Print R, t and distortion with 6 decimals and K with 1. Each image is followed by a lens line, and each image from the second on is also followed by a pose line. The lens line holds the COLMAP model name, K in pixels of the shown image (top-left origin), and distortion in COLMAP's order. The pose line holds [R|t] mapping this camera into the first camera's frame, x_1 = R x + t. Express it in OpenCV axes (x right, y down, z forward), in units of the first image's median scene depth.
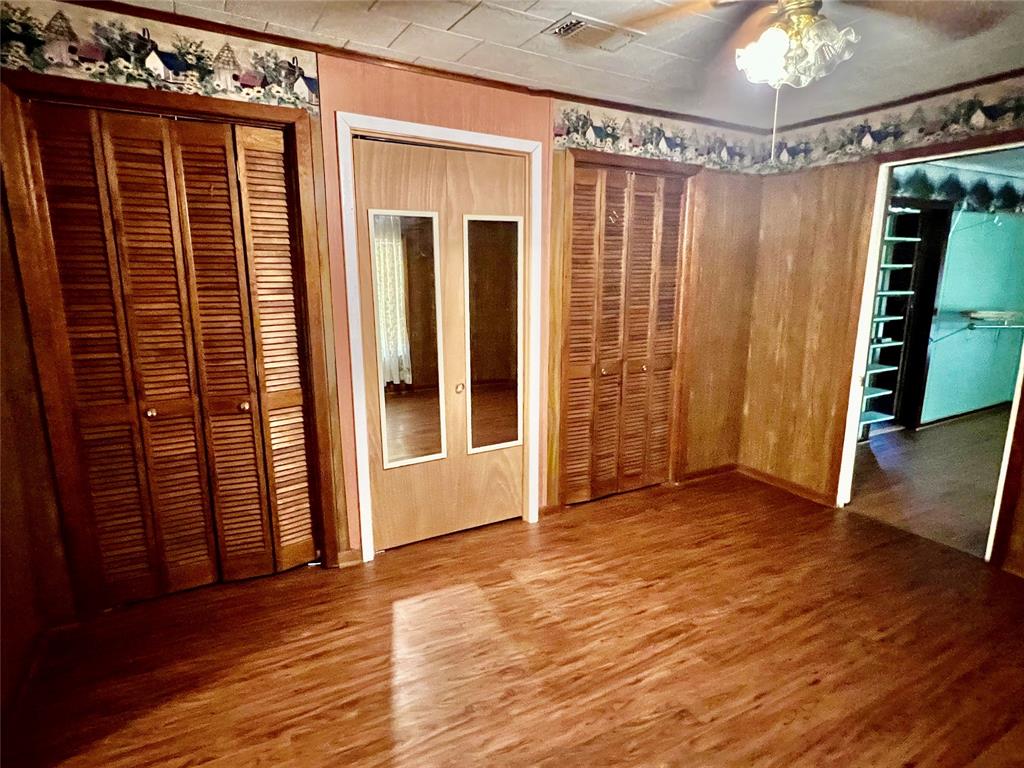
lens RADIAL K [[568.9, 0, 512.6], [0, 568.9, 383.0], [0, 0, 1]] dist [0.005481, 0.002216]
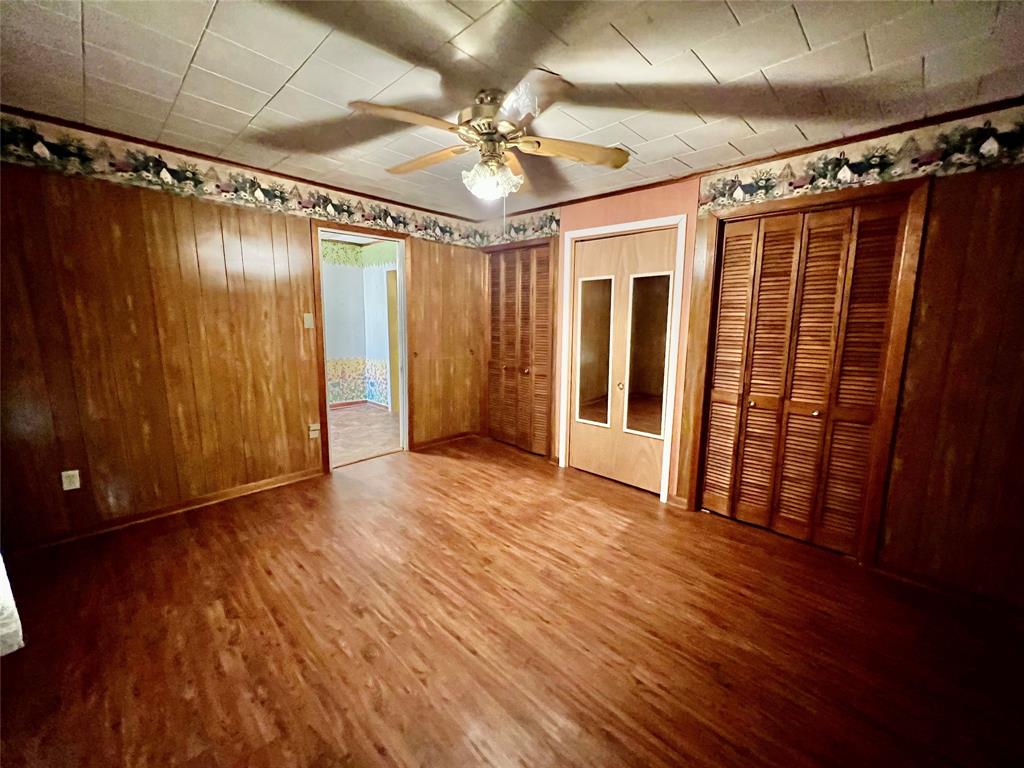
lens RADIAL K [[410.7, 0, 512.2], [0, 410.7, 384.3], [0, 0, 1]] dist [0.000349, 0.002015]
pose [[0.271875, 0.148190, -0.950854, 0.921765], [-0.206608, 0.974020, 0.092725, -0.039979], [0.939892, 0.171244, 0.295429, 0.405939]]
